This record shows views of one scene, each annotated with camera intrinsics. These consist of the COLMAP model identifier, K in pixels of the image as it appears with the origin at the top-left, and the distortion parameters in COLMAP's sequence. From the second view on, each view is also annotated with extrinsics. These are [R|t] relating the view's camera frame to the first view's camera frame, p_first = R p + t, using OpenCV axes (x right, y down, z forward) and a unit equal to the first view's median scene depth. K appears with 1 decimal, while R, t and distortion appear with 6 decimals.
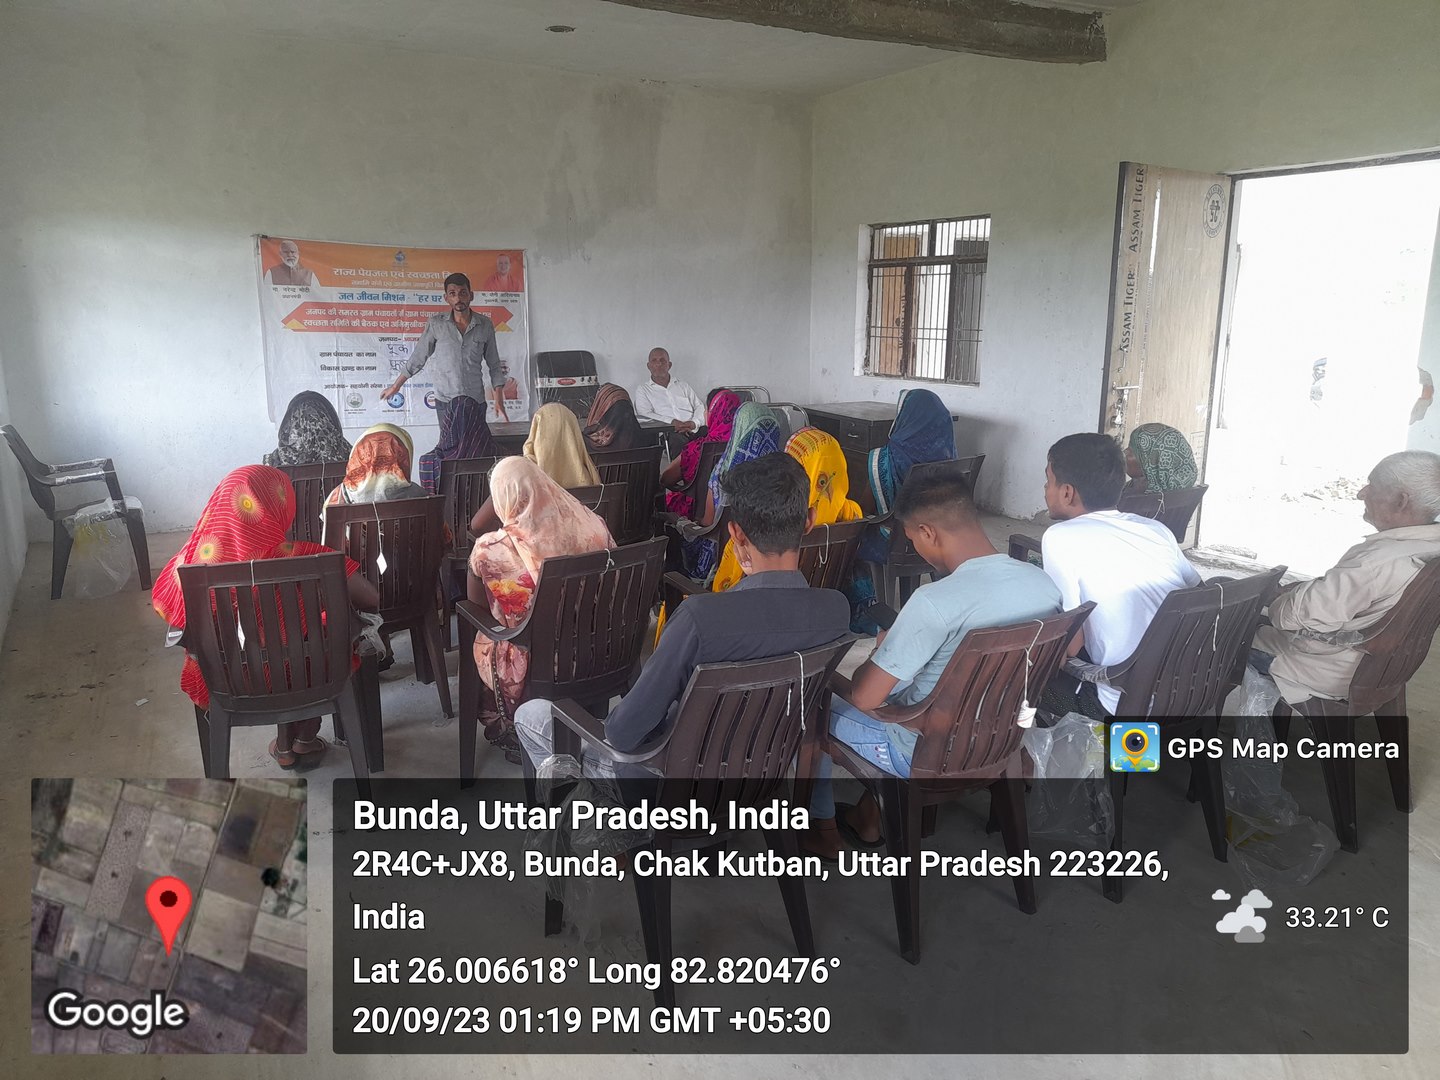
lens RADIAL K [[1084.3, 0, 726.4], [0, 1084.3, 538.4], [0, 0, 1]] dist [0.009054, -0.020549]
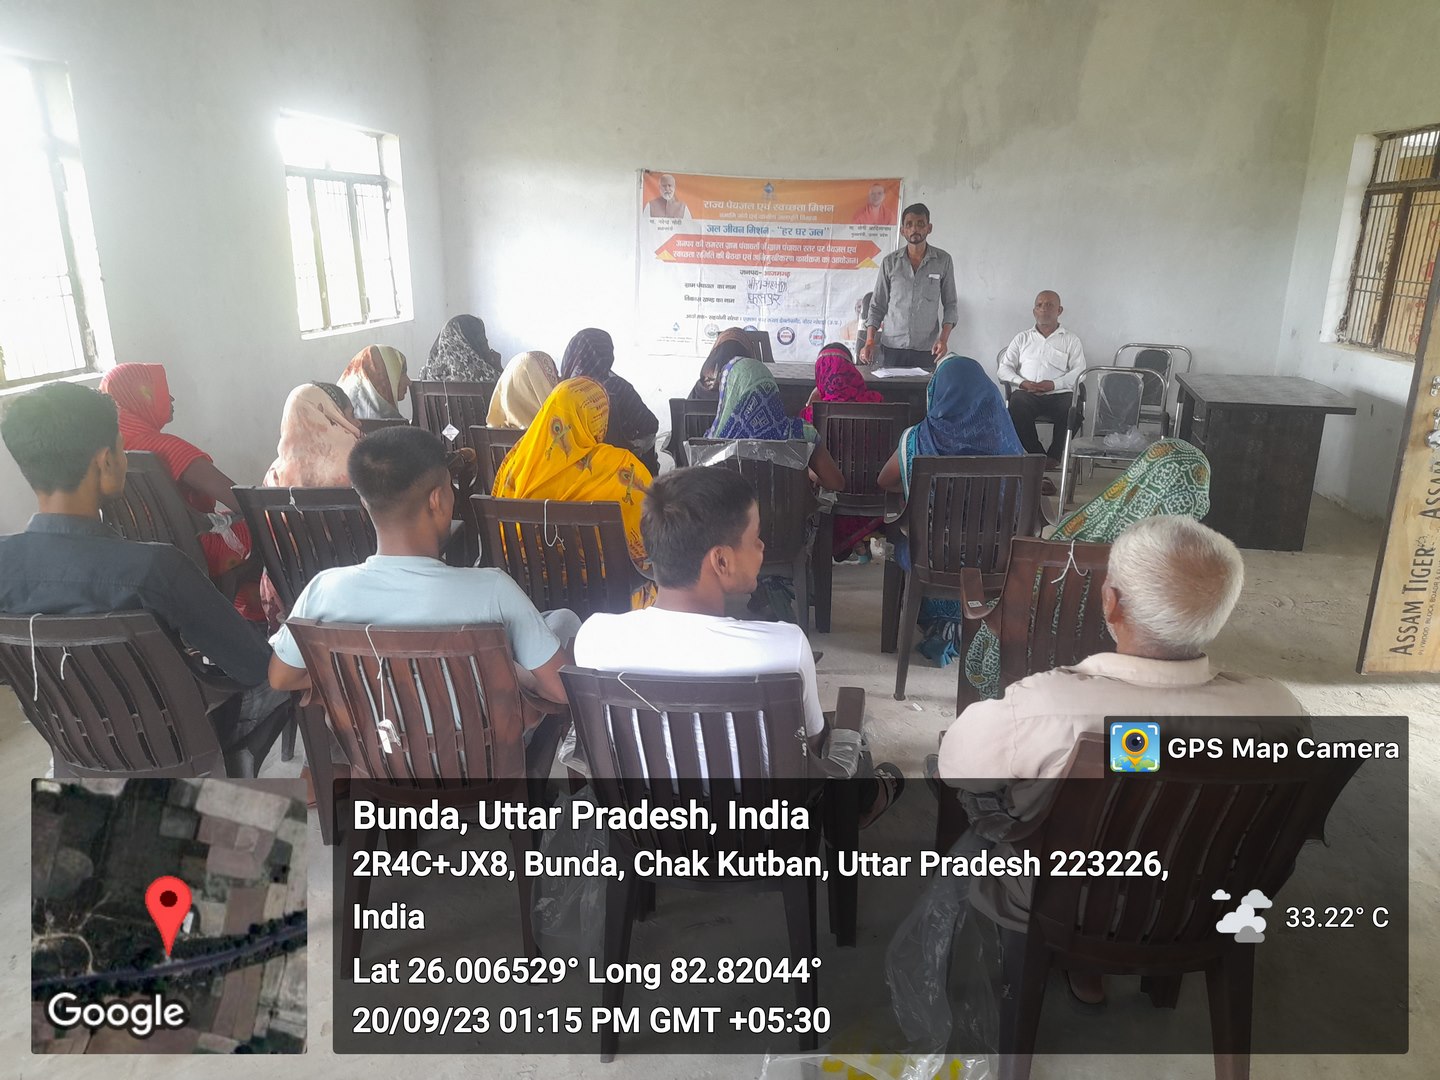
lens RADIAL K [[1084.3, 0, 734.4], [0, 1084.3, 544.5], [0, 0, 1]] dist [0.009054, -0.020549]
pose [[0.786829, 0.179820, -0.590393, 0.317246], [-0.141432, 0.983692, 0.111120, -0.045345], [0.600747, -0.003932, 0.799430, 0.187522]]
